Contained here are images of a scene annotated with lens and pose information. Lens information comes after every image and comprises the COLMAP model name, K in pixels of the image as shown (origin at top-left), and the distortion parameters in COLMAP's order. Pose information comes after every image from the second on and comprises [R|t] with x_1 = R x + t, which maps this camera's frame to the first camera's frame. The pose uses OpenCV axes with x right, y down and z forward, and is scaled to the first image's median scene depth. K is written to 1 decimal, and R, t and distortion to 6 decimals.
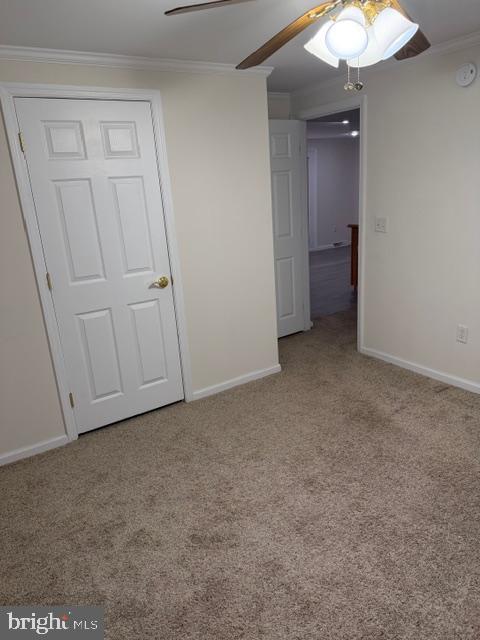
lens RADIAL K [[450.1, 0, 255.4], [0, 450.1, 323.5], [0, 0, 1]] dist [0.085796, -0.153666]
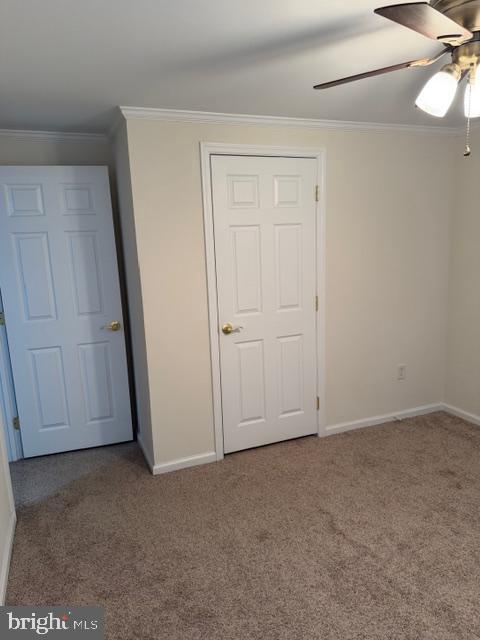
lens RADIAL K [[450.1, 0, 255.4], [0, 450.1, 323.5], [0, 0, 1]] dist [0.085796, -0.153666]
pose [[0.976652, 0.061486, -0.205842, -0.104905], [-0.081963, 0.992336, -0.092469, 0.027497], [0.198579, 0.107182, 0.974207, -0.064664]]
